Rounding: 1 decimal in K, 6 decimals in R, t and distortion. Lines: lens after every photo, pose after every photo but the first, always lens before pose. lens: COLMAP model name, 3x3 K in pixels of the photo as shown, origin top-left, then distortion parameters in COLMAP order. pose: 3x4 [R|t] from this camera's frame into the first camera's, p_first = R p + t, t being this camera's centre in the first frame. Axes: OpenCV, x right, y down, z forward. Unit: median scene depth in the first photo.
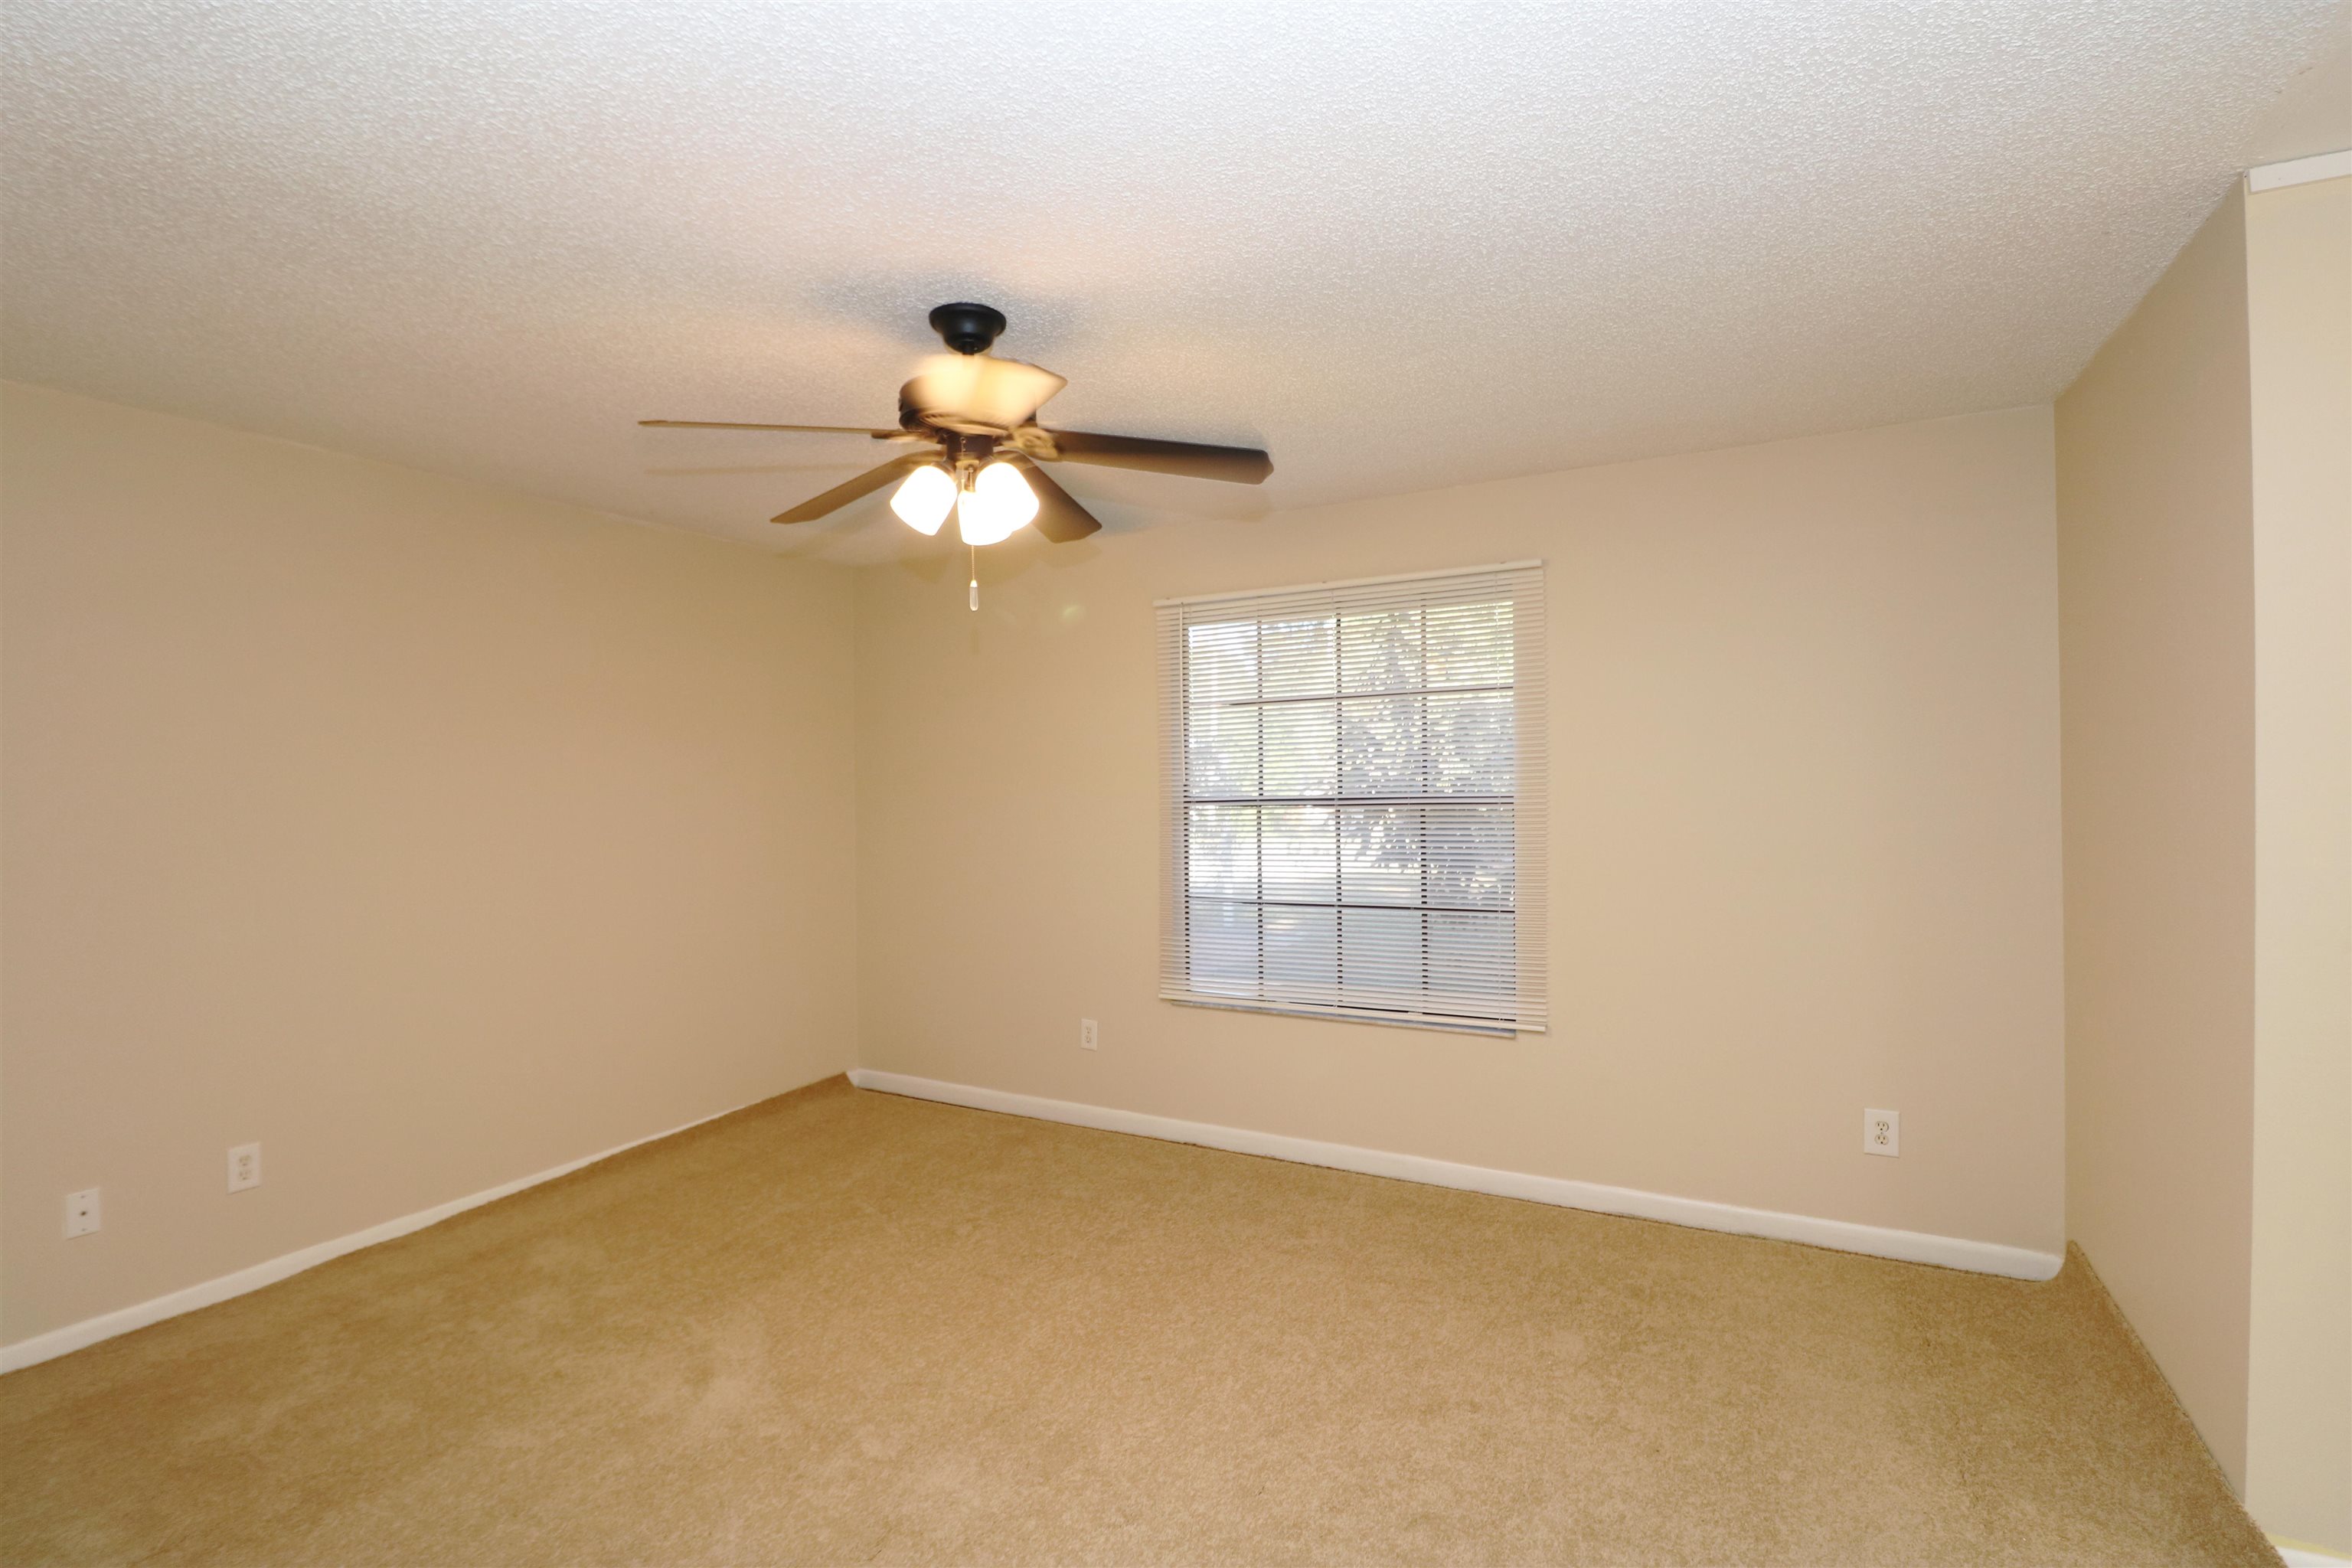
lens RADIAL K [[1091.5, 0, 1176.1], [0, 1091.5, 781.4], [0, 0, 1]] dist [-0.019052, -0.002274]
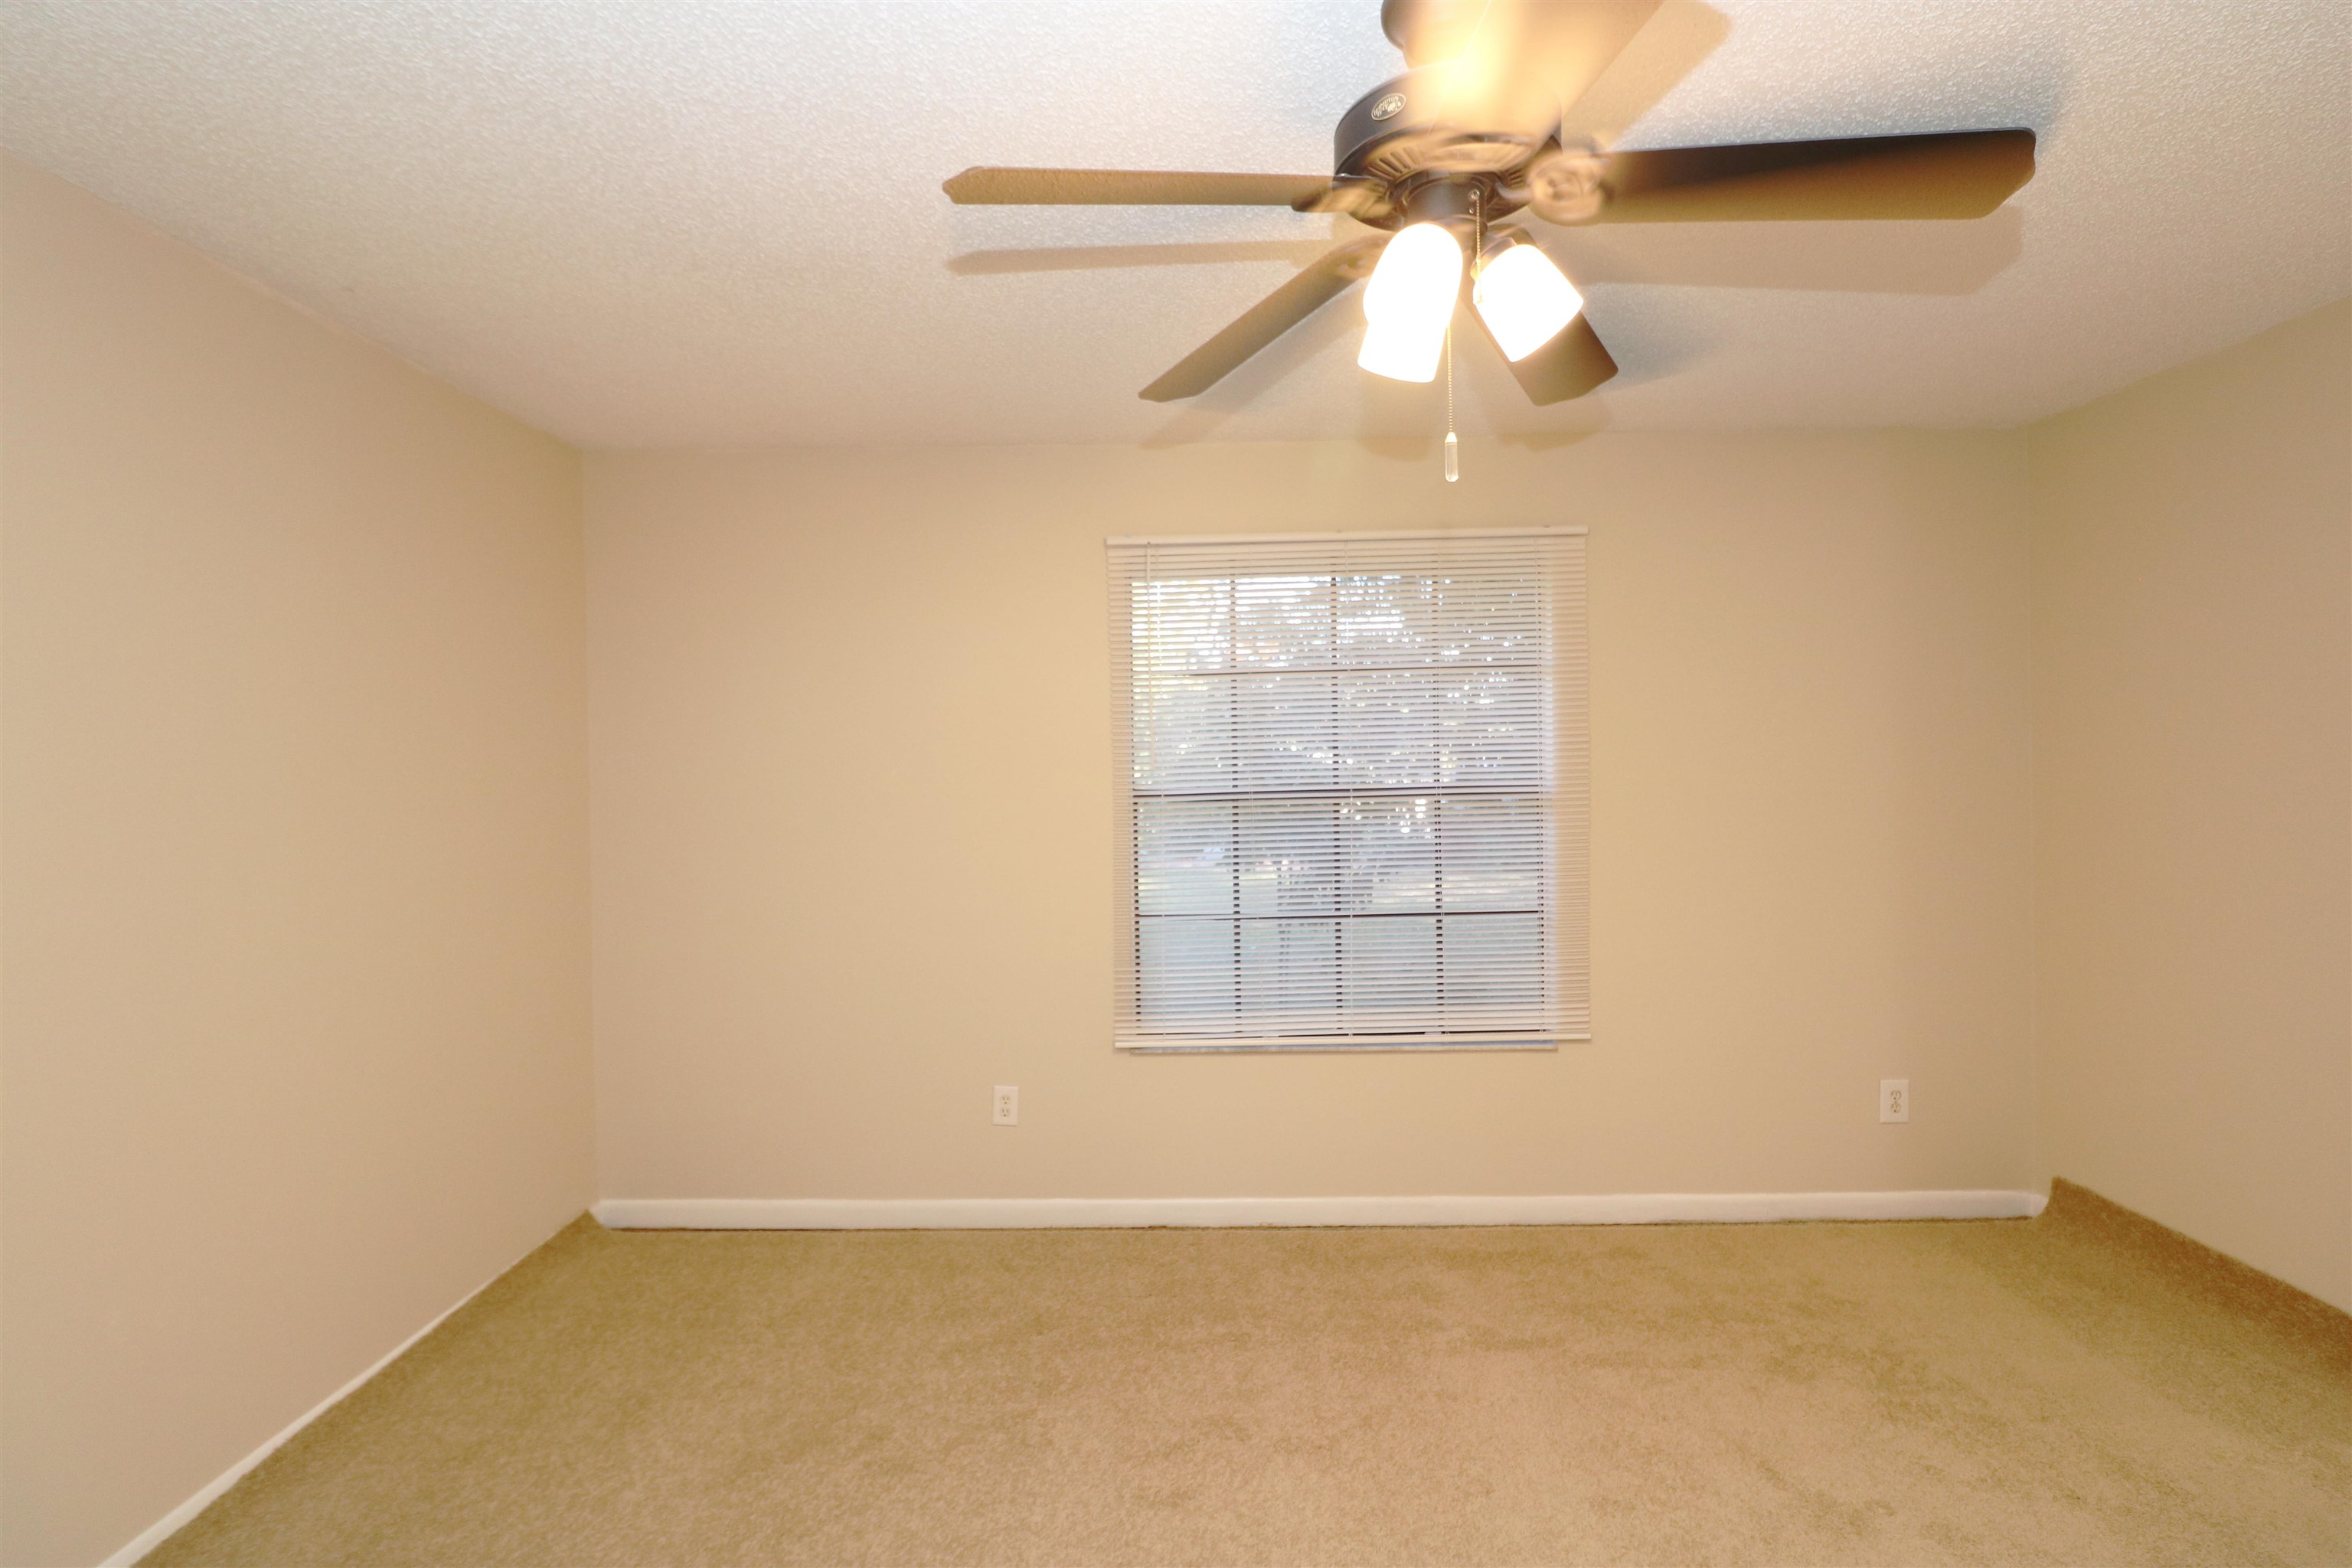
lens RADIAL K [[1091.5, 0, 1177.8], [0, 1091.5, 783.7], [0, 0, 1]] dist [-0.019052, -0.002274]
pose [[0.888979, -0.006888, 0.457897, -0.358389], [0.004419, 0.999969, 0.006463, 0.005222], [-0.457927, -0.003722, 0.888982, 0.311346]]
